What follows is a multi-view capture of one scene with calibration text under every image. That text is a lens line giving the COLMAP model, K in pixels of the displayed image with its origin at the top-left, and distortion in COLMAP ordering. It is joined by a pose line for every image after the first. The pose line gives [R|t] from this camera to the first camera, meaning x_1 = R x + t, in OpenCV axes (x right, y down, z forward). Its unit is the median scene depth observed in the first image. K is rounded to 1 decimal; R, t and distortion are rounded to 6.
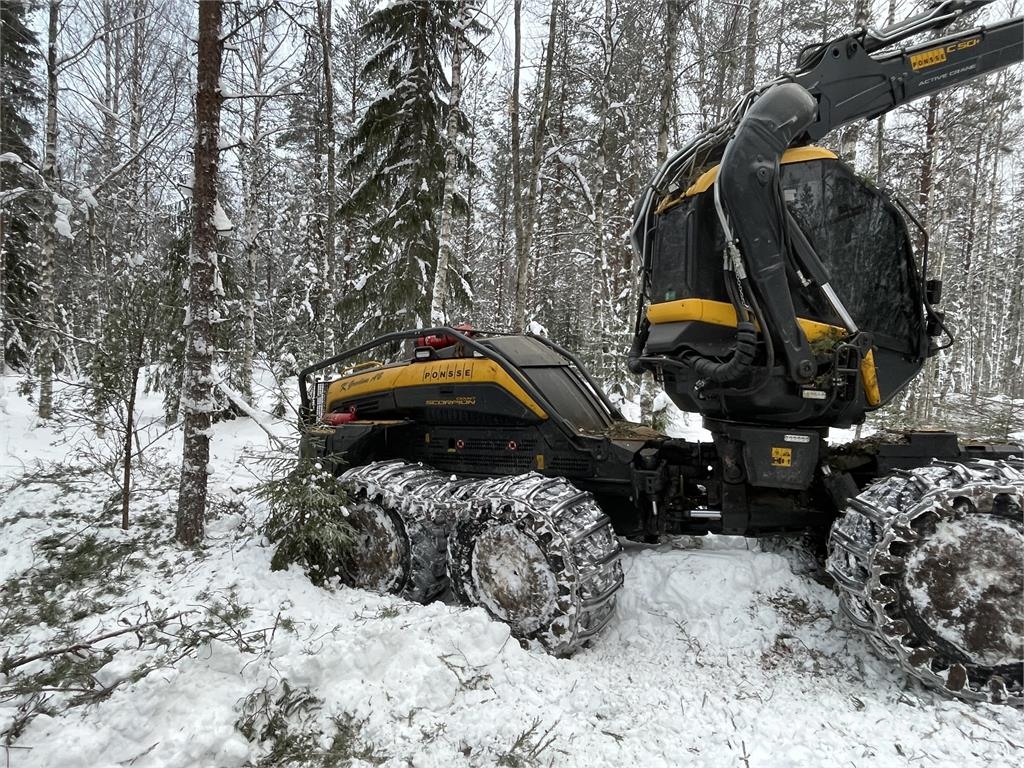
lens RADIAL K [[600.2, 0, 506.5], [0, 600.2, 379.9], [0, 0, 1]] dist [-0.001258, 0.000414]
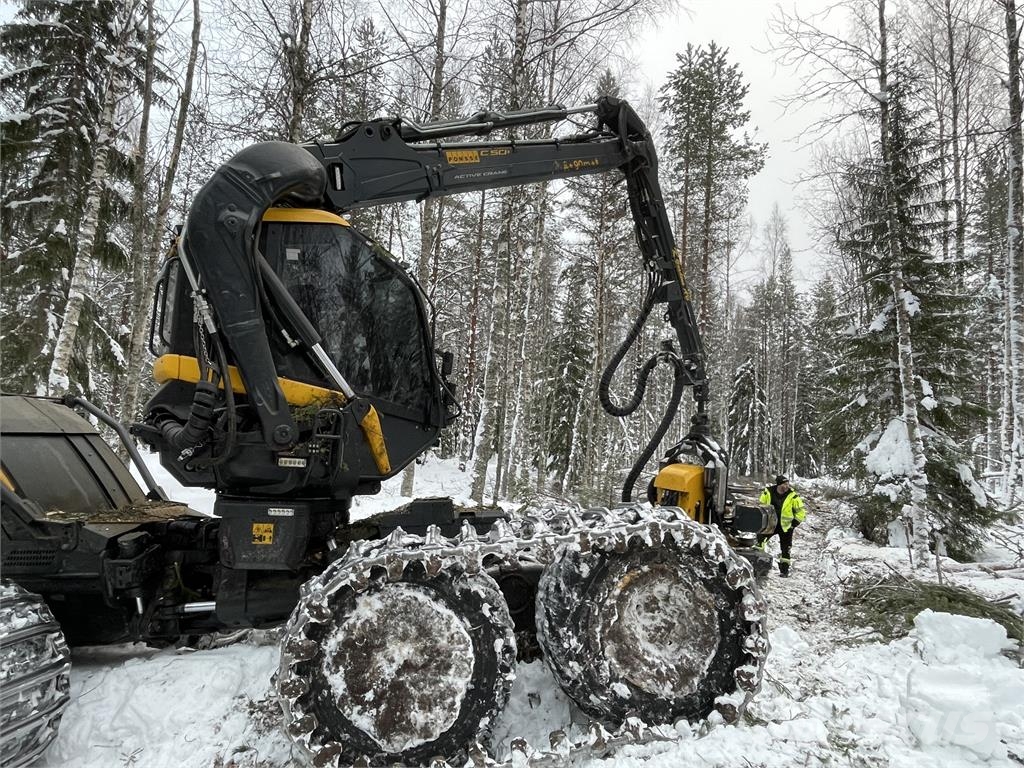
lens RADIAL K [[598.9, 0, 519.2], [0, 598.9, 379.8], [0, 0, 1]] dist [-0.002101, -0.001777]
pose [[0.915743, 0.045524, 0.399178, 0.447090], [0.008553, 0.991125, -0.132654, 0.022765], [-0.401674, 0.124891, 0.907227, 0.007823]]
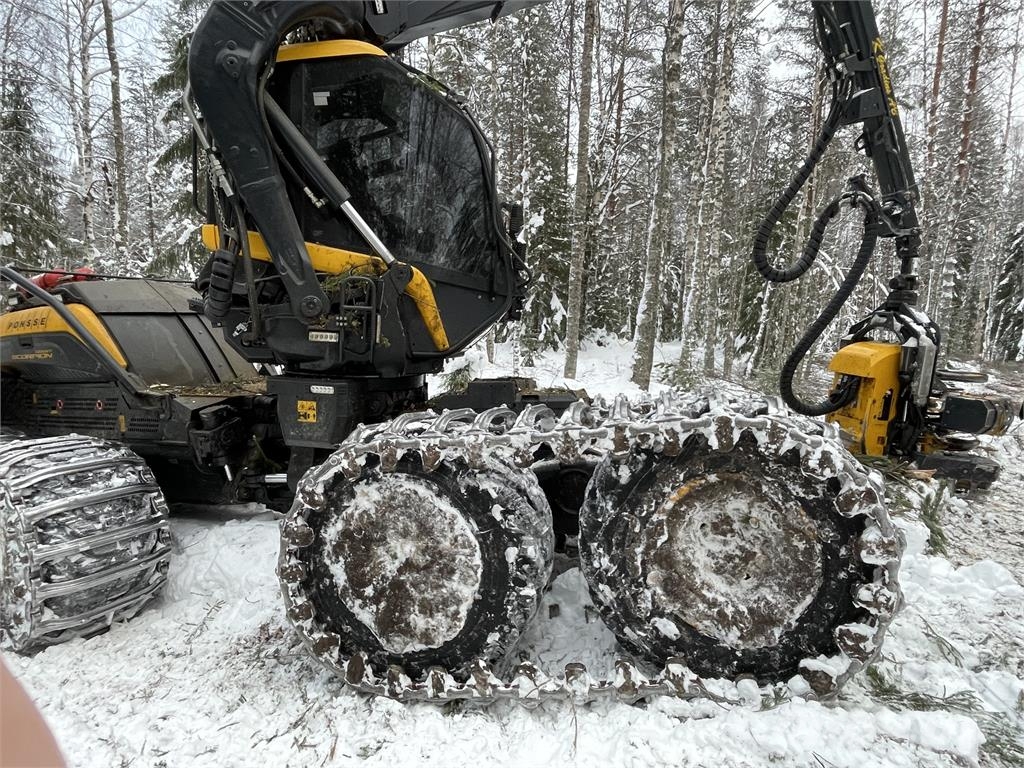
lens RADIAL K [[600.2, 0, 506.5], [0, 600.2, 379.9], [0, 0, 1]] dist [-0.001258, 0.000414]
pose [[0.998204, -0.013740, 0.058304, 0.701443], [0.010370, 0.998280, 0.057707, 0.037688], [-0.058997, -0.056999, 0.996630, 0.136135]]
